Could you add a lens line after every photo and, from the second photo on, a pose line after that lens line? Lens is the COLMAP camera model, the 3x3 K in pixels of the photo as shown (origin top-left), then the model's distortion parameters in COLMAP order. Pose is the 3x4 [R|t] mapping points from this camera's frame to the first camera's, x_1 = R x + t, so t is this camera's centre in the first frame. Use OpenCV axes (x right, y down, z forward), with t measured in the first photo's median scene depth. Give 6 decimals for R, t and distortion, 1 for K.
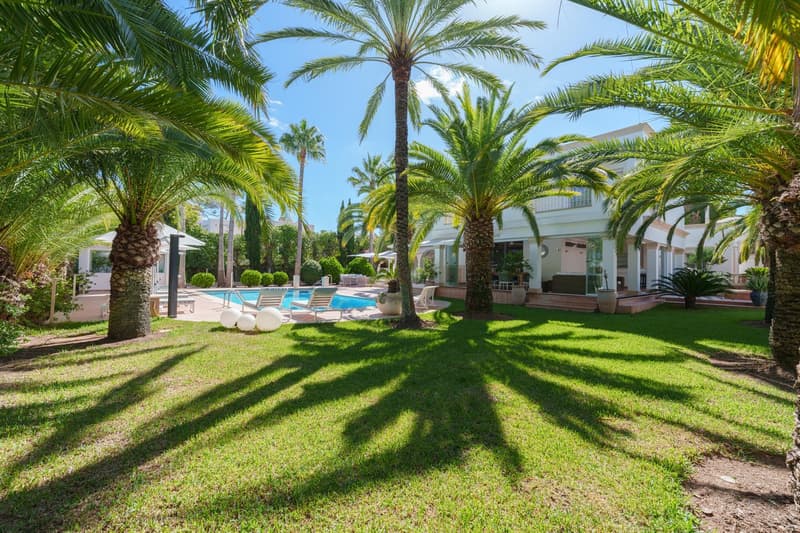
lens RADIAL K [[328.2, 0, 401.1], [0, 328.2, 266.2], [0, 0, 1]] dist [-0.000423, -0.000281]
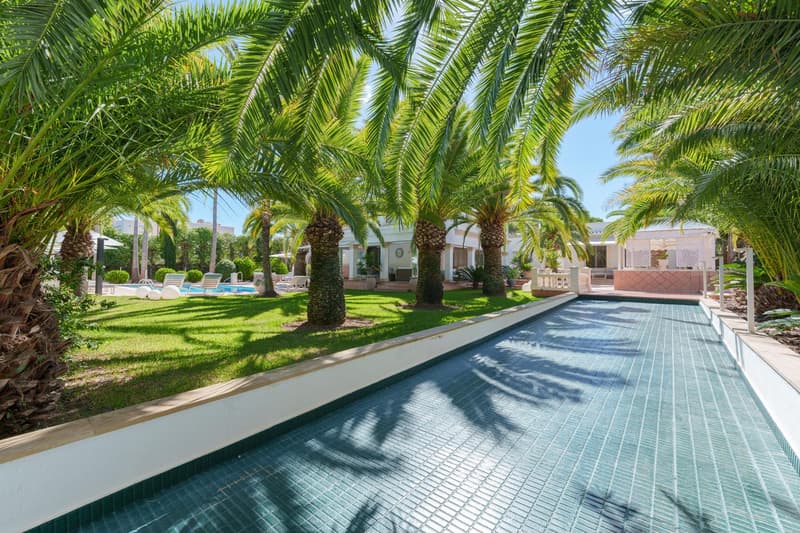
lens RADIAL K [[328.2, 0, 398.7], [0, 328.2, 264.2], [0, 0, 1]] dist [-0.000423, -0.000281]
pose [[0.984255, 0.001933, 0.176745, 0.122209], [0.000521, 0.999904, -0.013835, 0.013949], [-0.176755, 0.013709, 0.984159, -0.231206]]
